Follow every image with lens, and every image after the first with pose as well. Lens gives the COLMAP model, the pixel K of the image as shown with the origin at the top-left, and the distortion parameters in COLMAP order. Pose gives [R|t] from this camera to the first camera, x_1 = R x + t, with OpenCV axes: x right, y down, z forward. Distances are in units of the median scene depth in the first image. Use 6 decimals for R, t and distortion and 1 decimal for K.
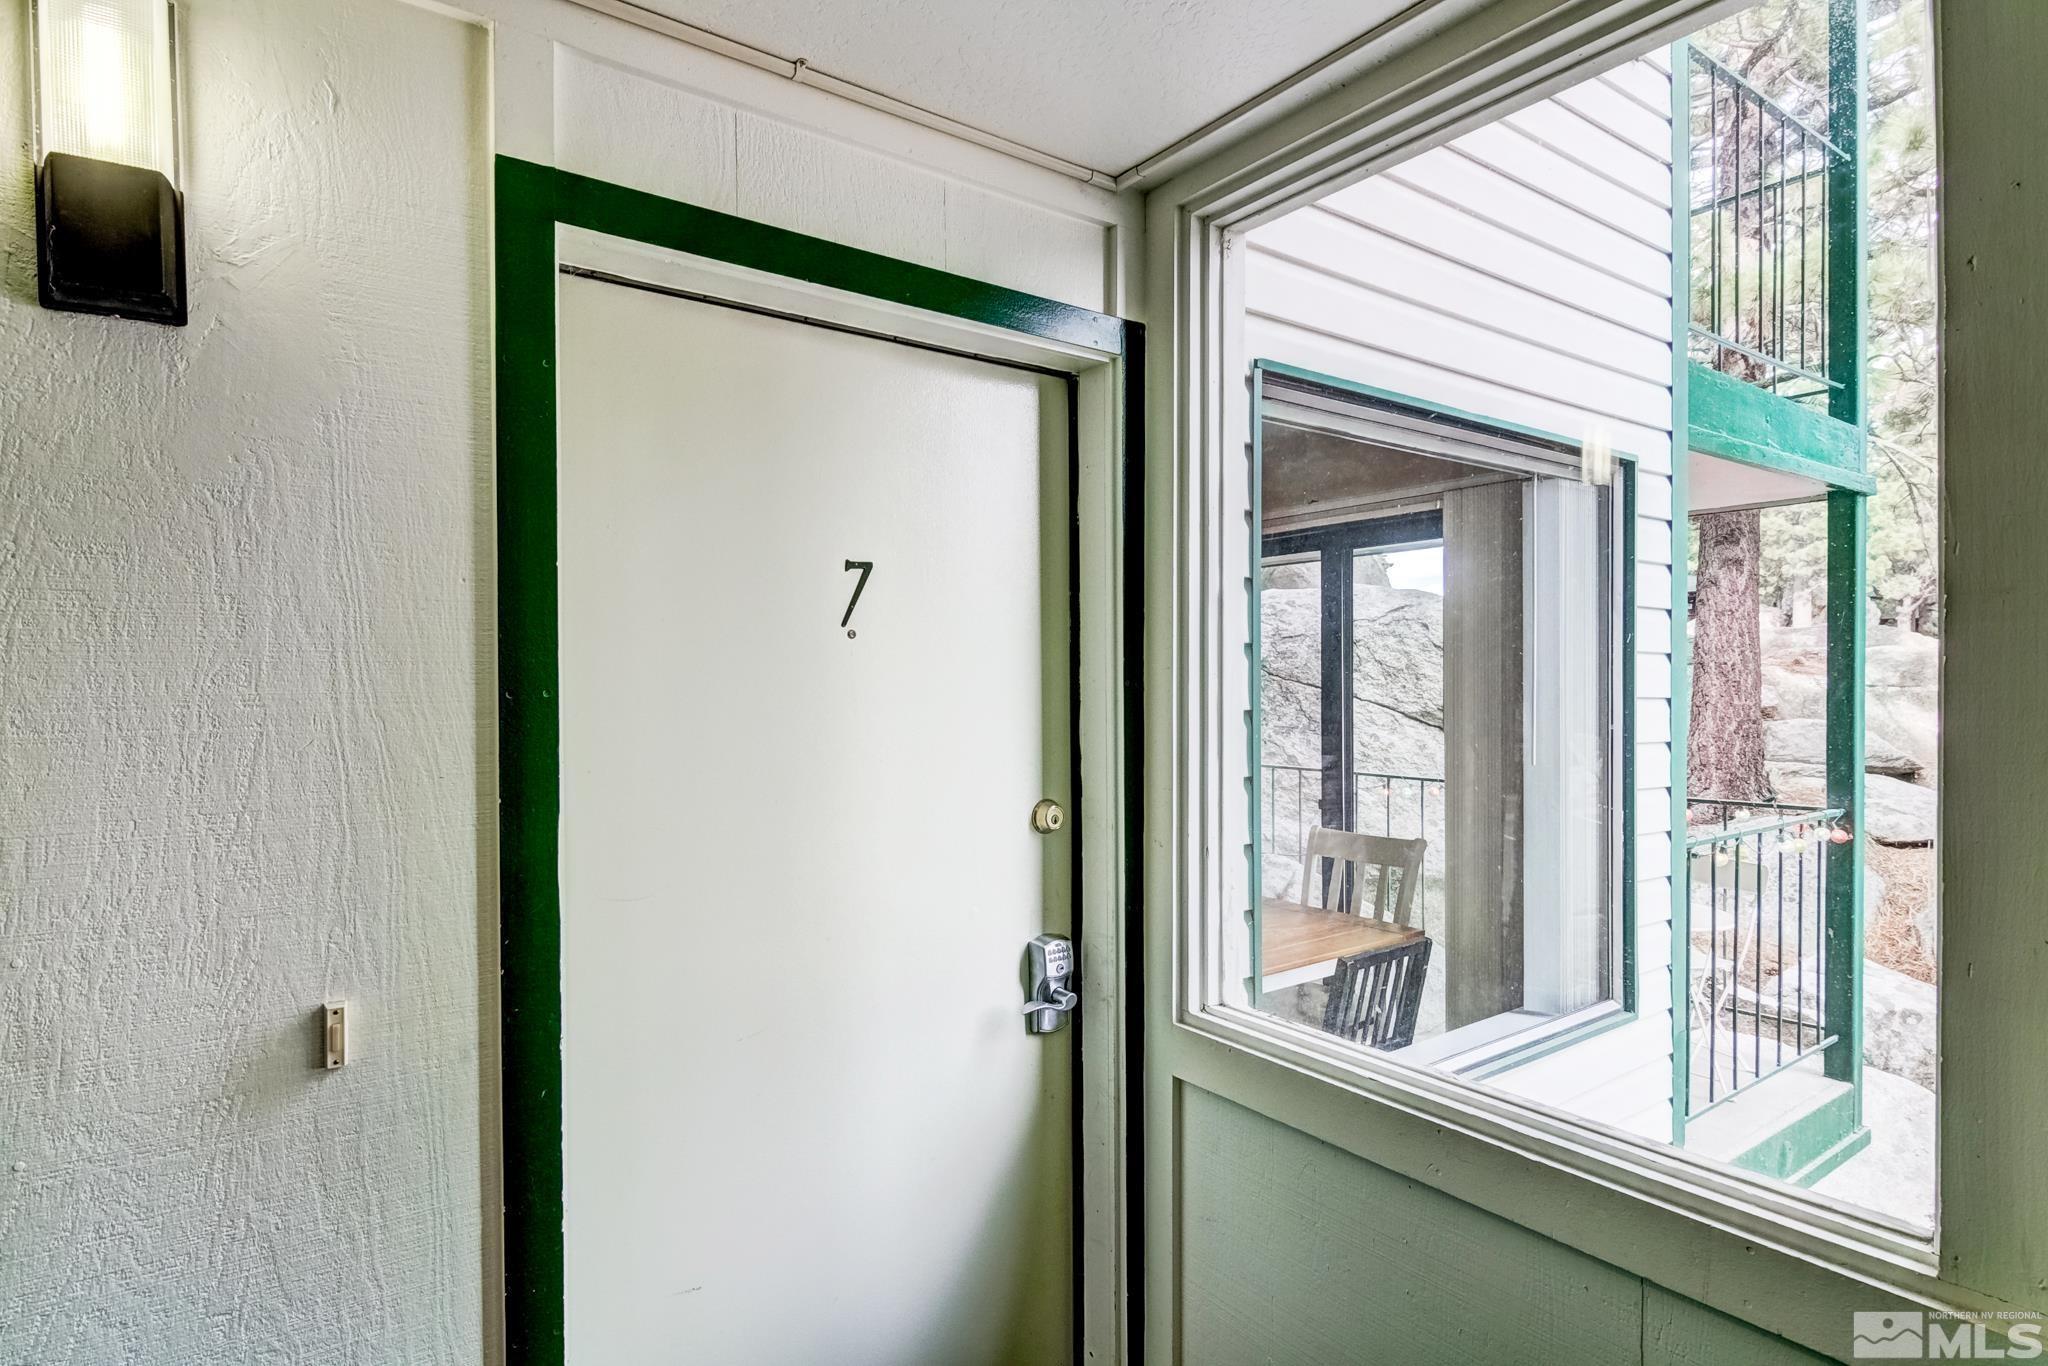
lens RADIAL K [[1032.2, 0, 1006.2], [0, 1032.2, 684.6], [0, 0, 1]] dist [0.003266, -0.000335]
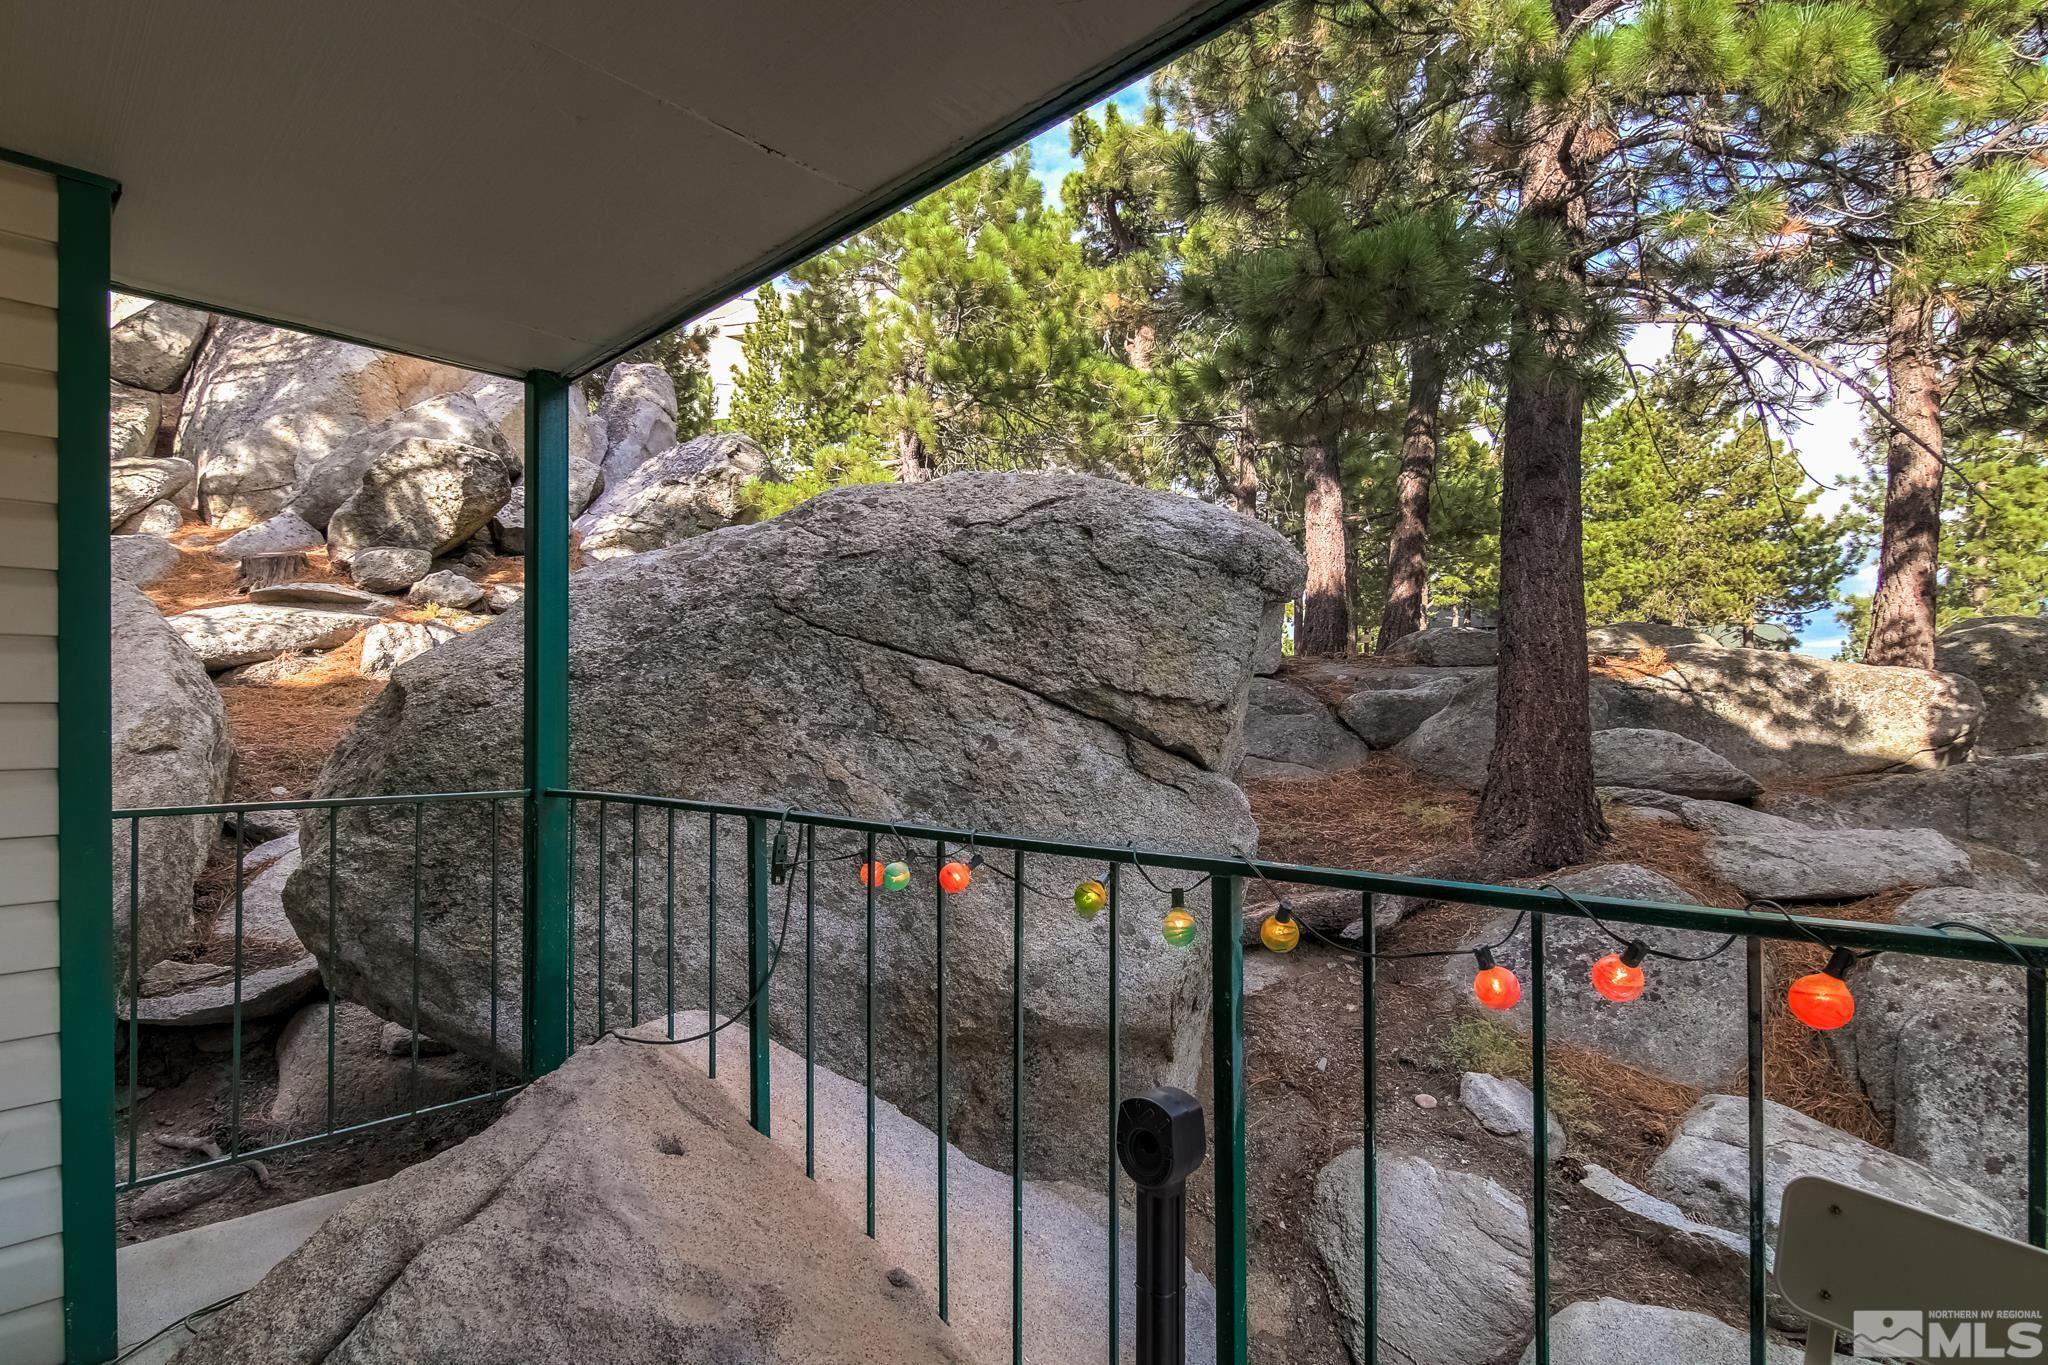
lens RADIAL K [[1032.2, 0, 1032.7], [0, 1032.2, 695.1], [0, 0, 1]] dist [0.003266, -0.000335]
pose [[0.978170, 0.007064, 0.207686, 0.262755], [-0.001618, 0.999651, -0.026382, 0.039849], [-0.207800, 0.025470, 0.977840, 0.479445]]
